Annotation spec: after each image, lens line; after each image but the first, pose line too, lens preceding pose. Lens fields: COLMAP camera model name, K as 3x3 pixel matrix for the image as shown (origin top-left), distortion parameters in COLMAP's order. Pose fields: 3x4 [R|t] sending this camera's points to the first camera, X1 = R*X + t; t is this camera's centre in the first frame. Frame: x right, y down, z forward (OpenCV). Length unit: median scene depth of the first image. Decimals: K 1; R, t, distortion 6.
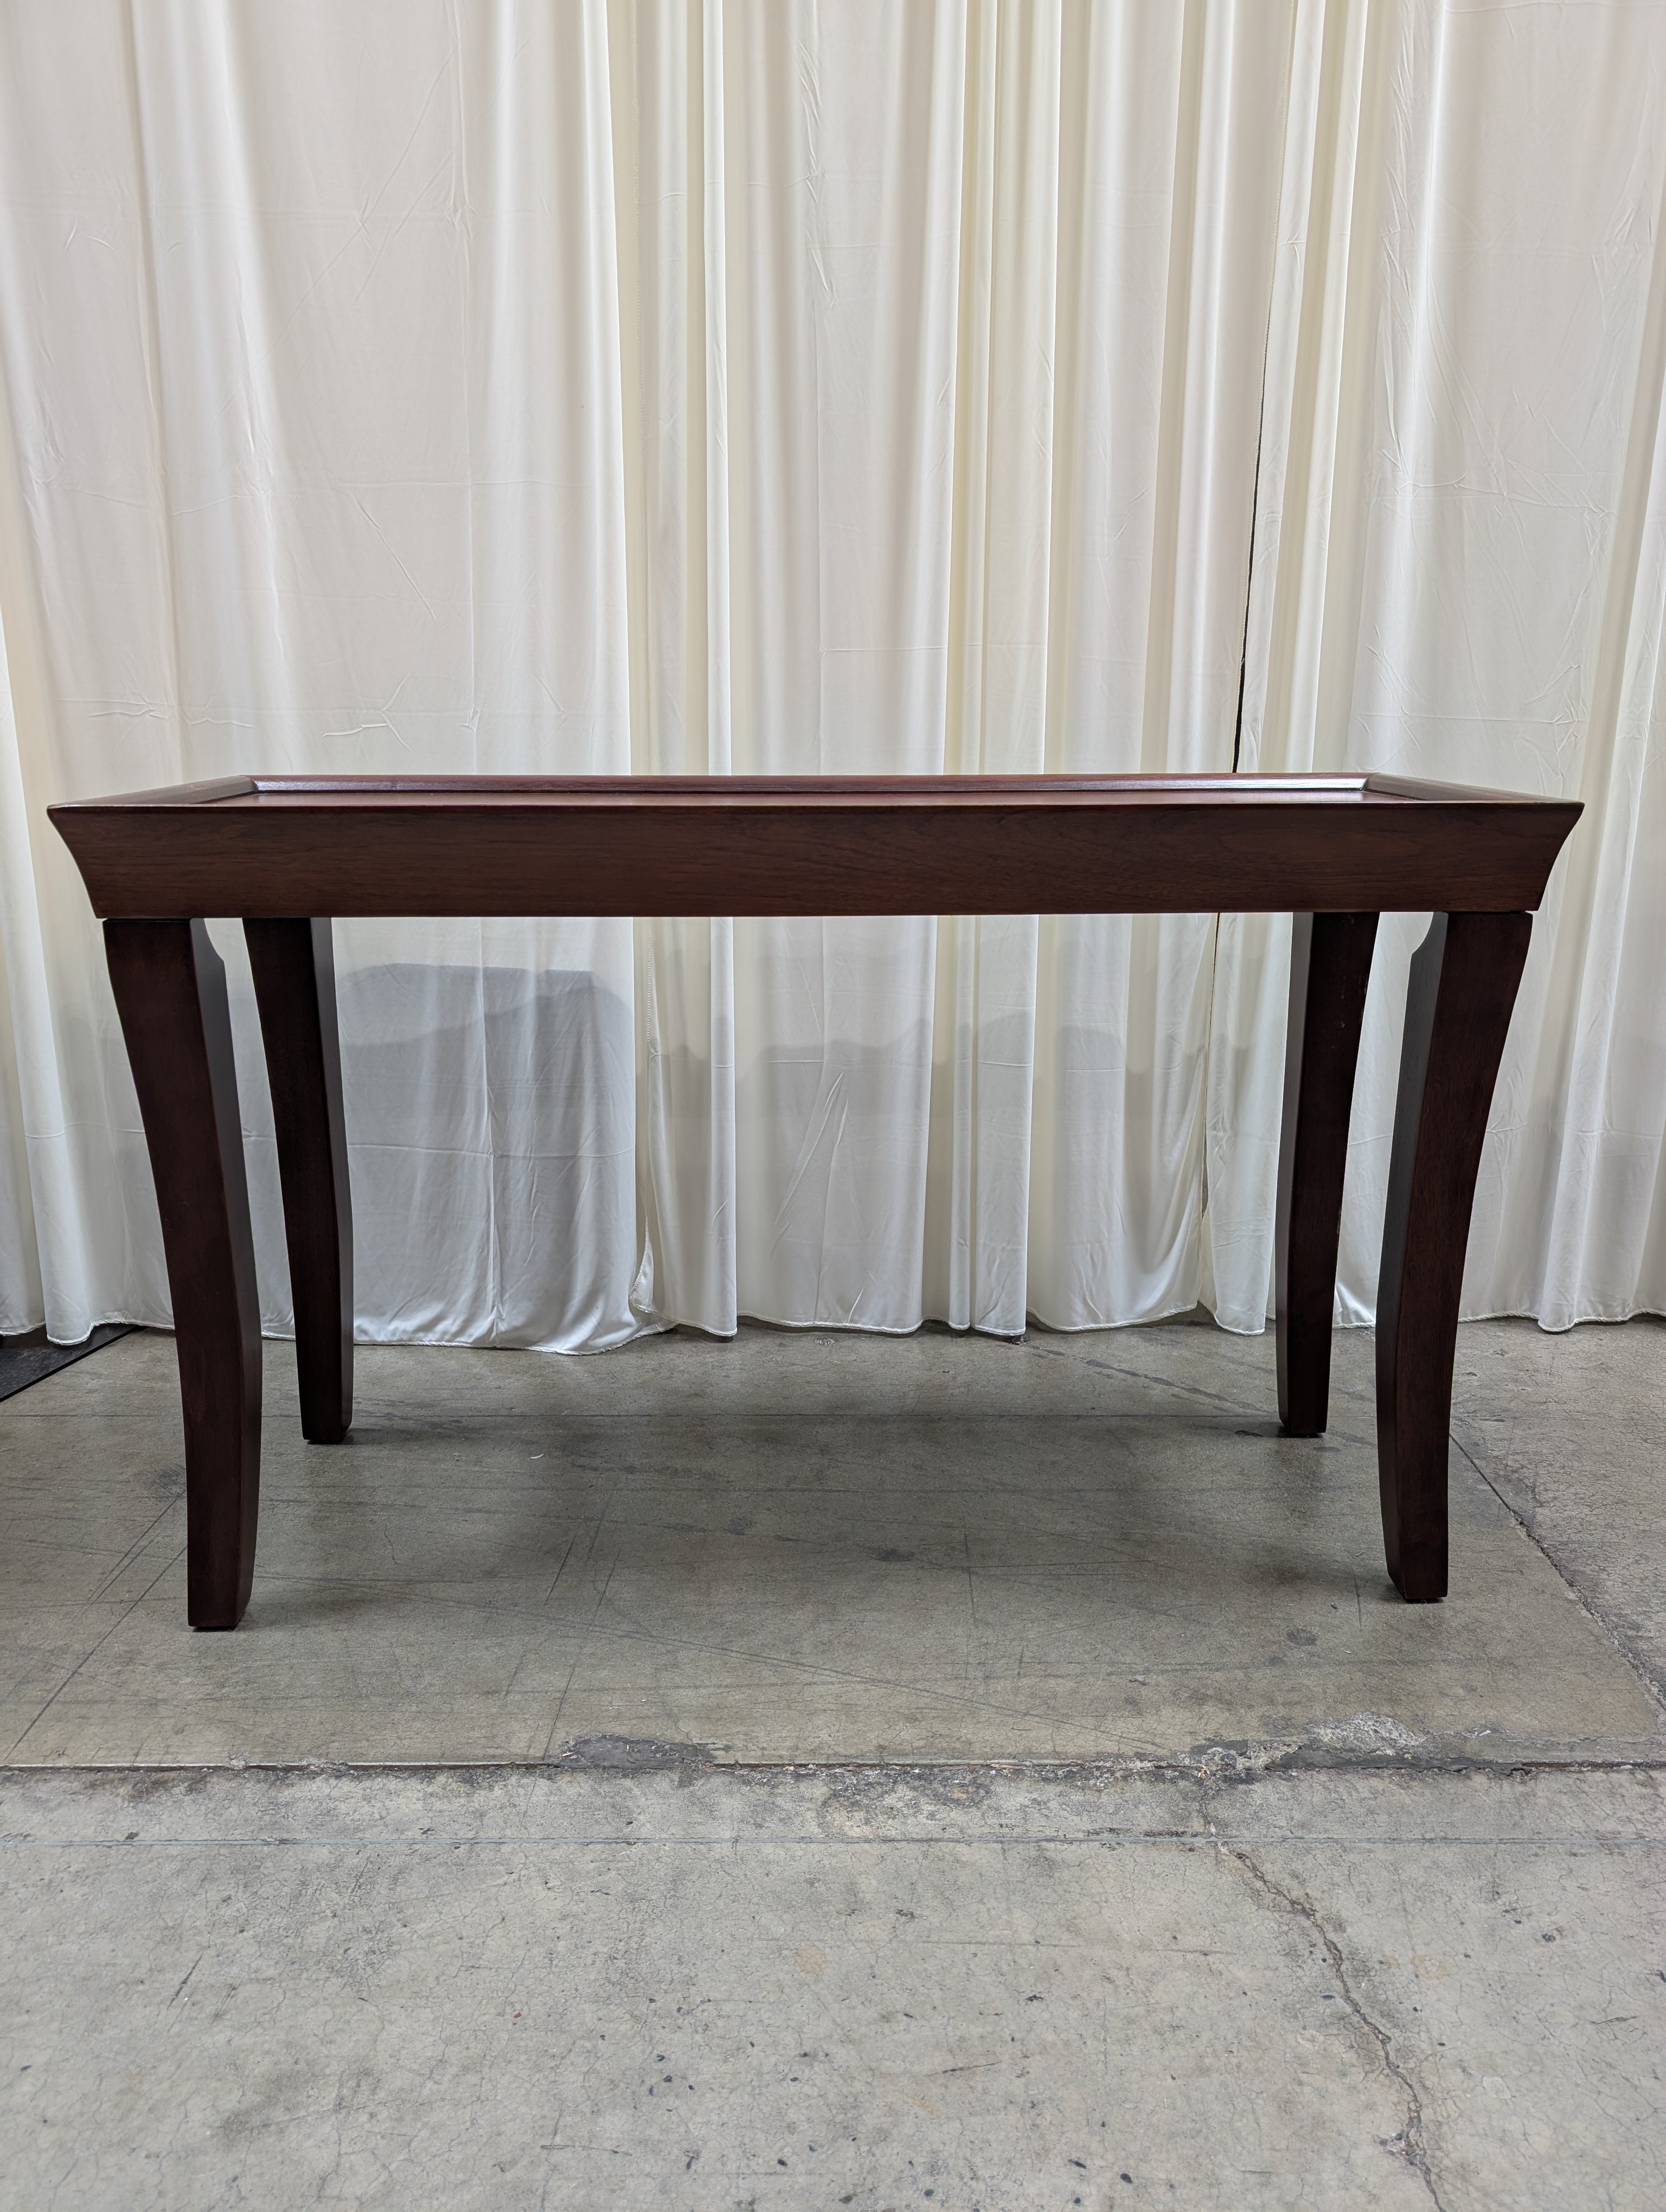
lens RADIAL K [[1609.4, 0, 828.0], [0, 1609.4, 1103.1], [0, 0, 1]] dist [0.018233, -0.017636]
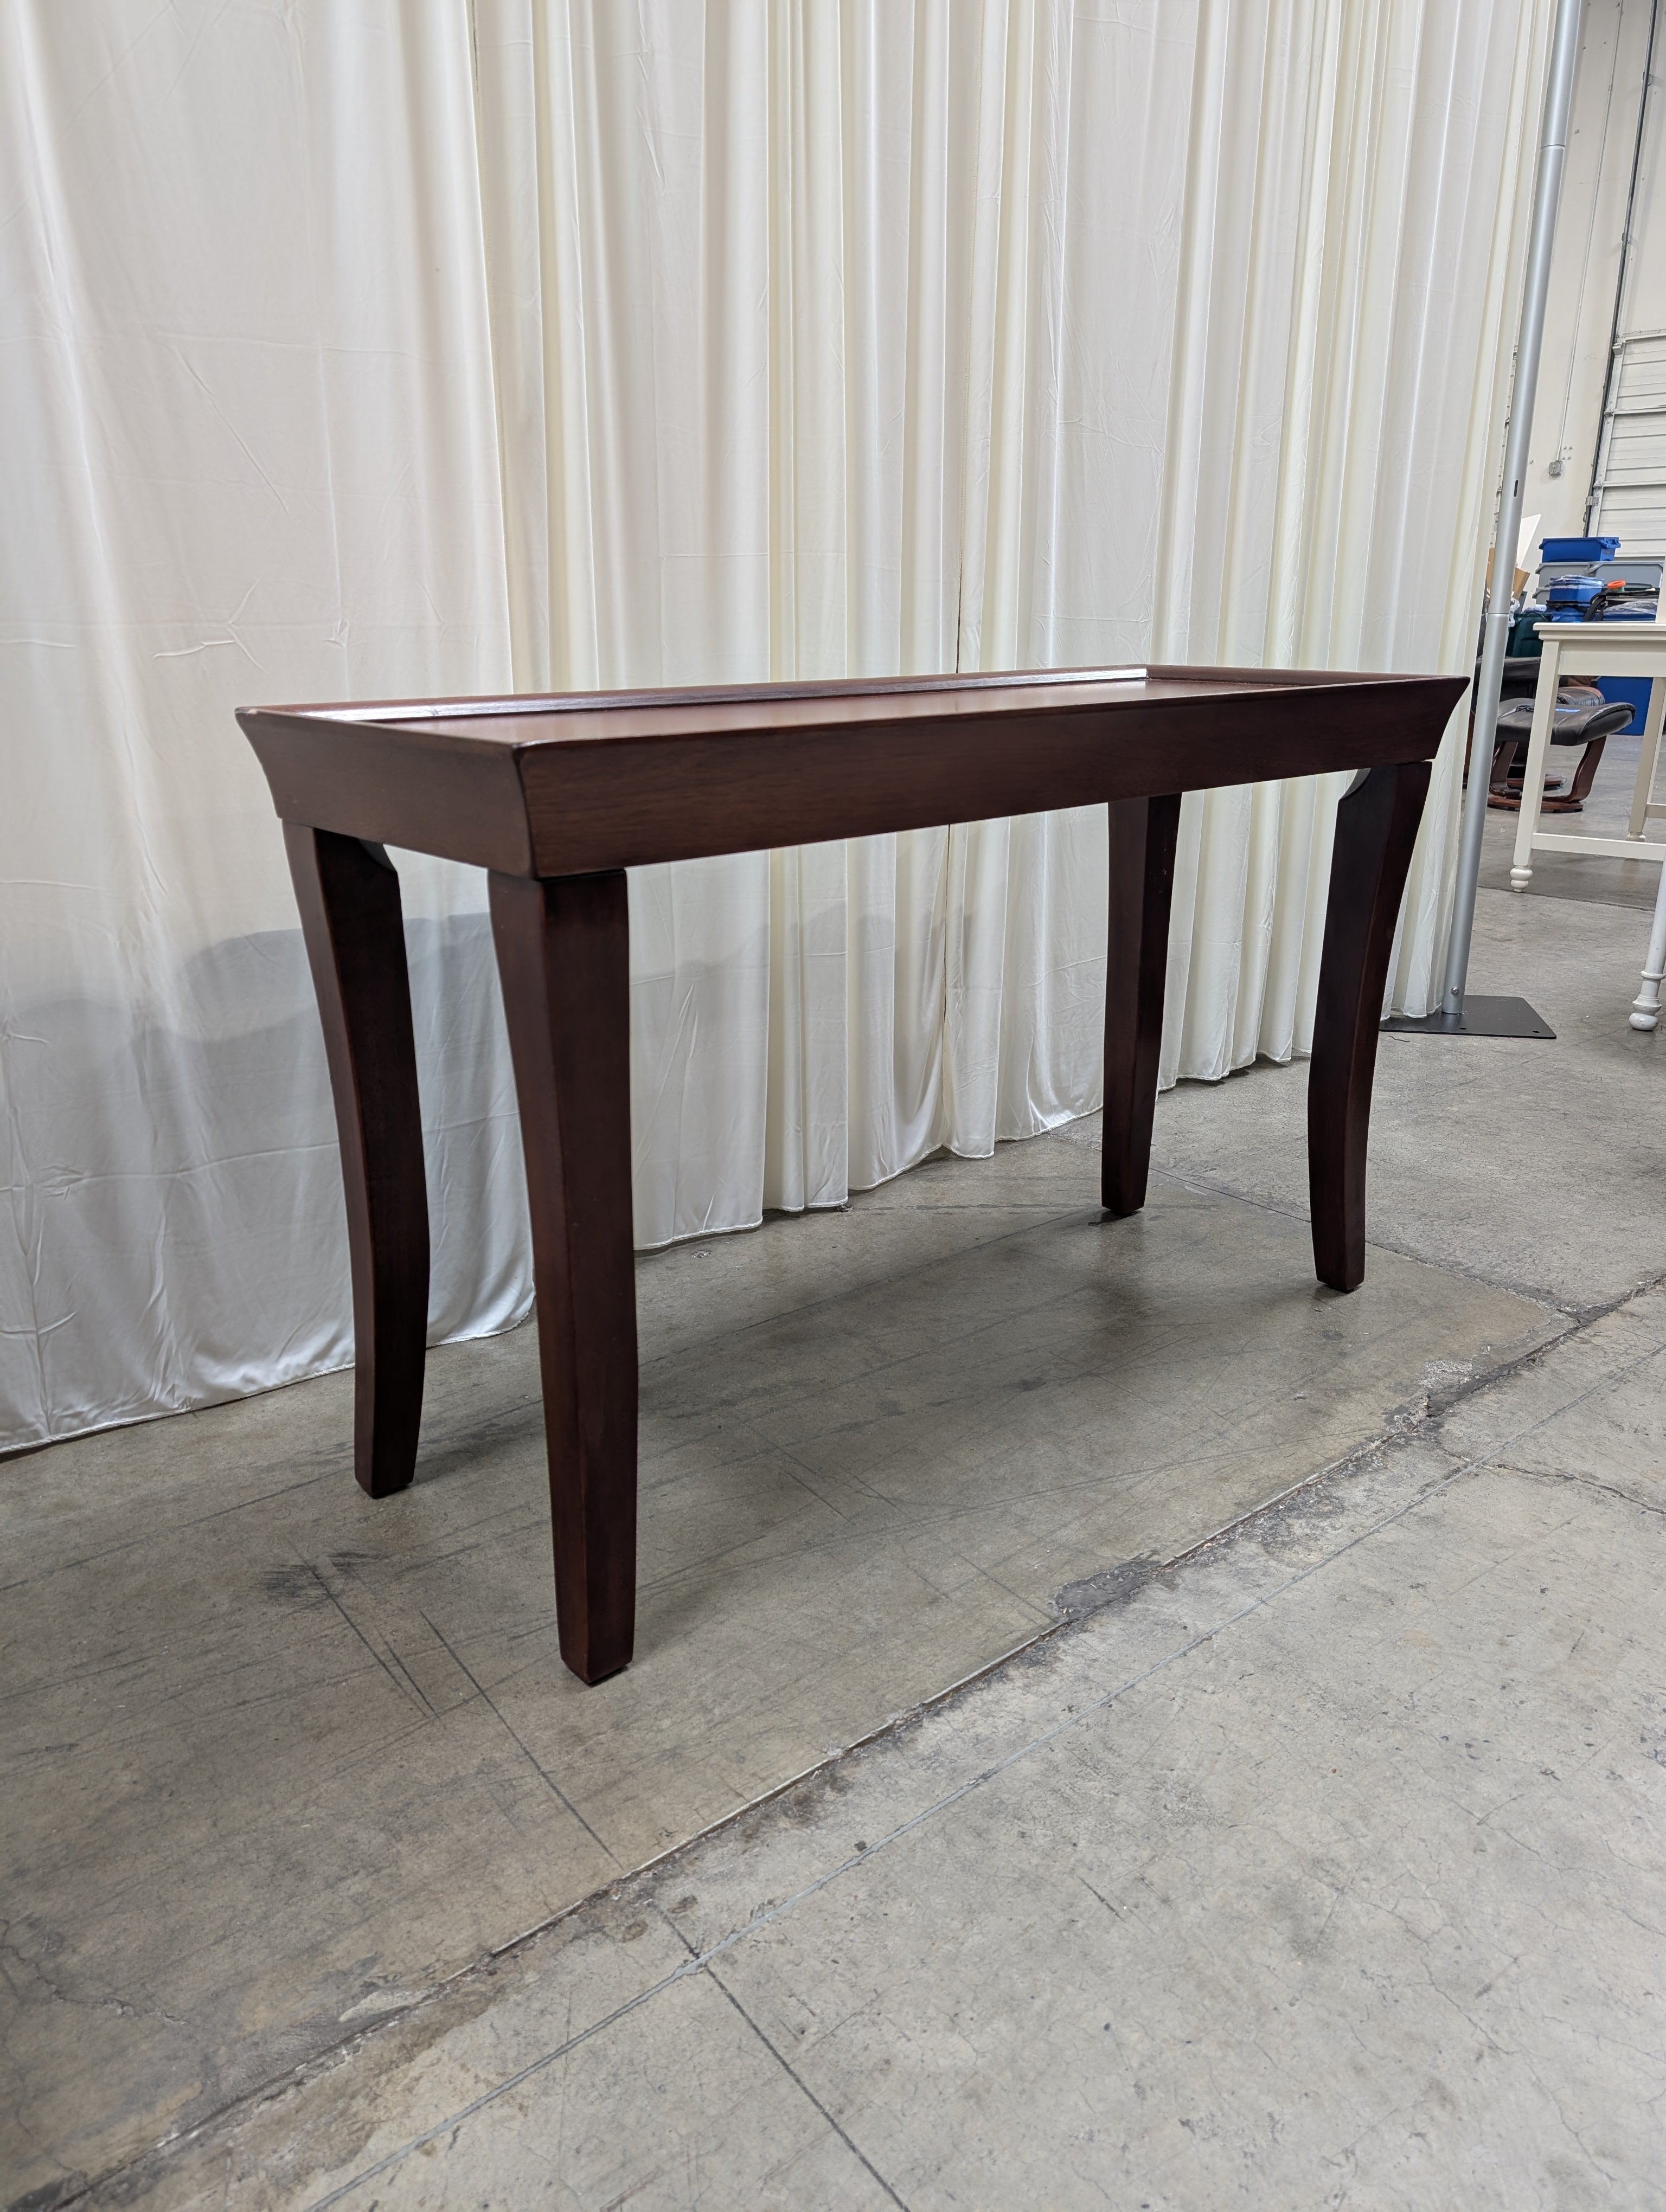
lens RADIAL K [[1609.4, 0, 828.8], [0, 1609.4, 1107.8], [0, 0, 1]] dist [0.018233, -0.017636]
pose [[0.767493, -0.196506, 0.610196, -0.845623], [0.161429, 0.980429, 0.112692, -0.066281], [-0.620399, 0.012014, 0.784194, 0.250101]]
